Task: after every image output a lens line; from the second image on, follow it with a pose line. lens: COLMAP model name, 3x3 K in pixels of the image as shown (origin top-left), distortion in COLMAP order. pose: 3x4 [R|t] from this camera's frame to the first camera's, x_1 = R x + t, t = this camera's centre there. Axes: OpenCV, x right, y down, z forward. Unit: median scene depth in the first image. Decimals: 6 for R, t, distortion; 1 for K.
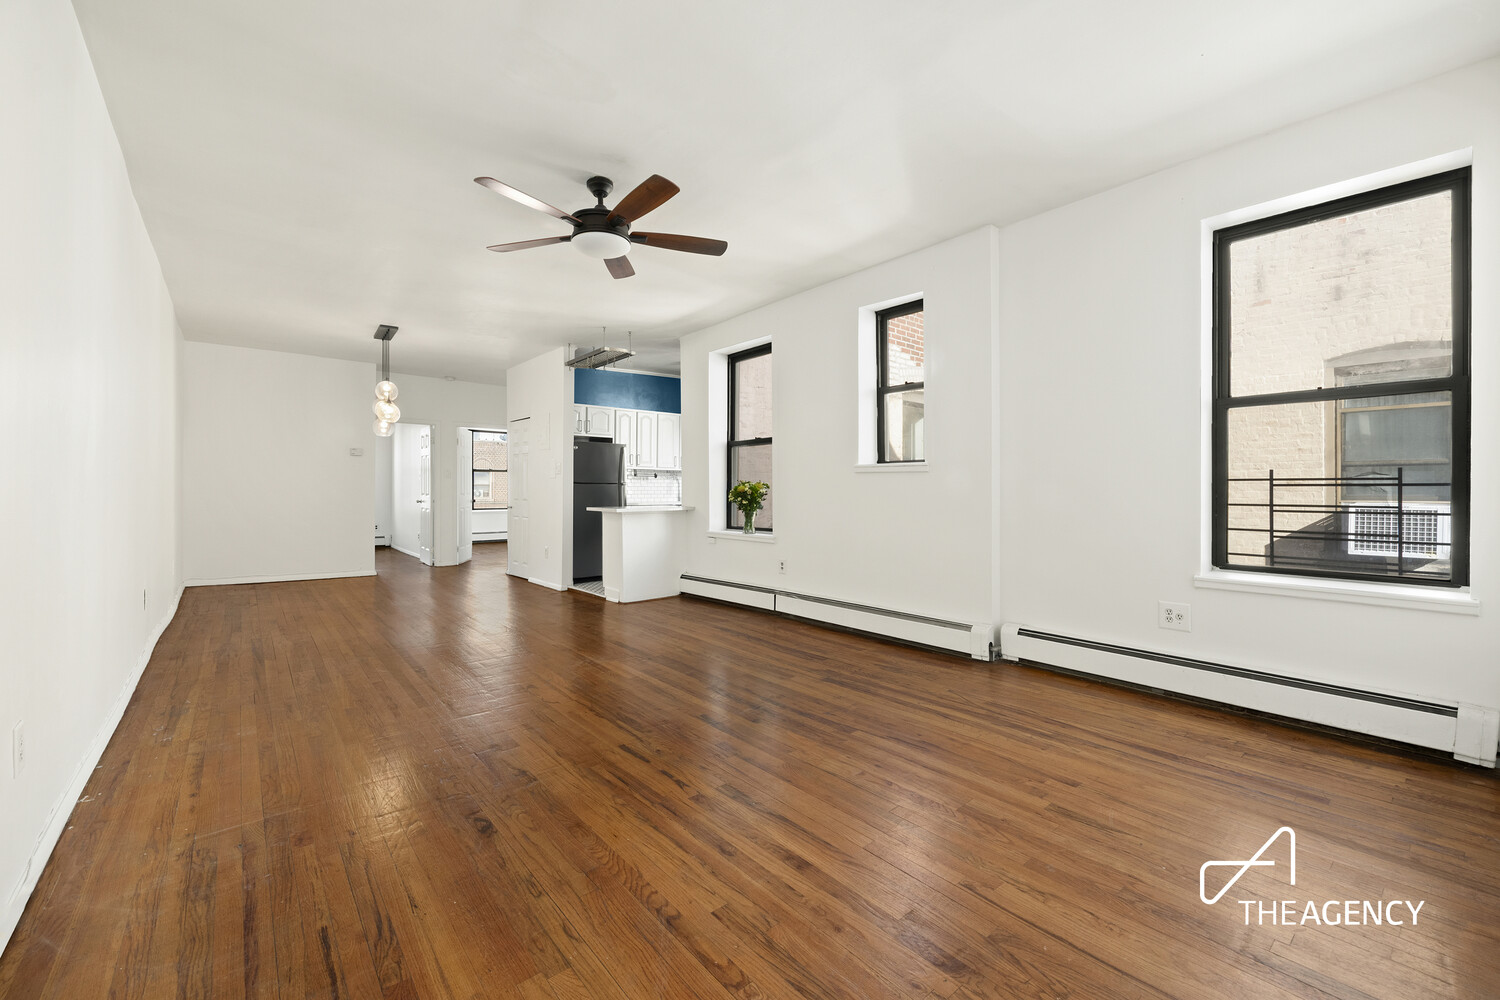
lens RADIAL K [[666.8, 0, 751.6], [0, 666.8, 483.1], [0, 0, 1]] dist [-0.030144, -0.000286]
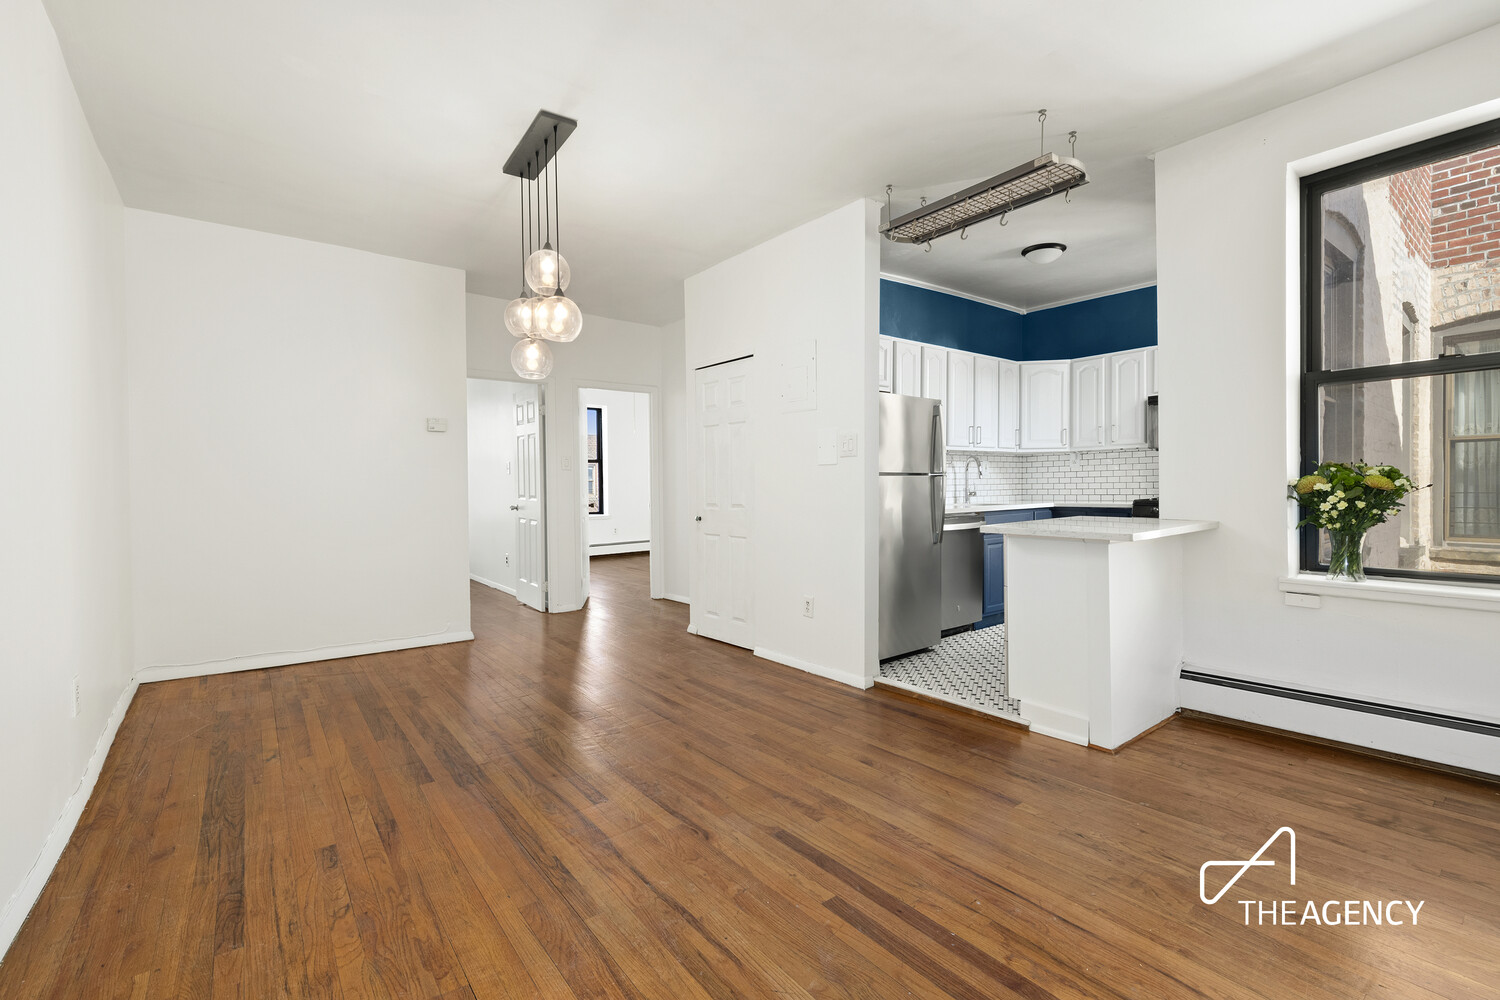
lens RADIAL K [[654.7, 0, 679.3], [0, 654.7, 493.4], [0, 0, 1]] dist [-0.000265, -0.000114]
pose [[0.996879, -0.010123, -0.078295, -0.365060], [0.011758, 0.999722, 0.020454, 0.002911], [0.078066, -0.021310, 0.996720, 0.473131]]
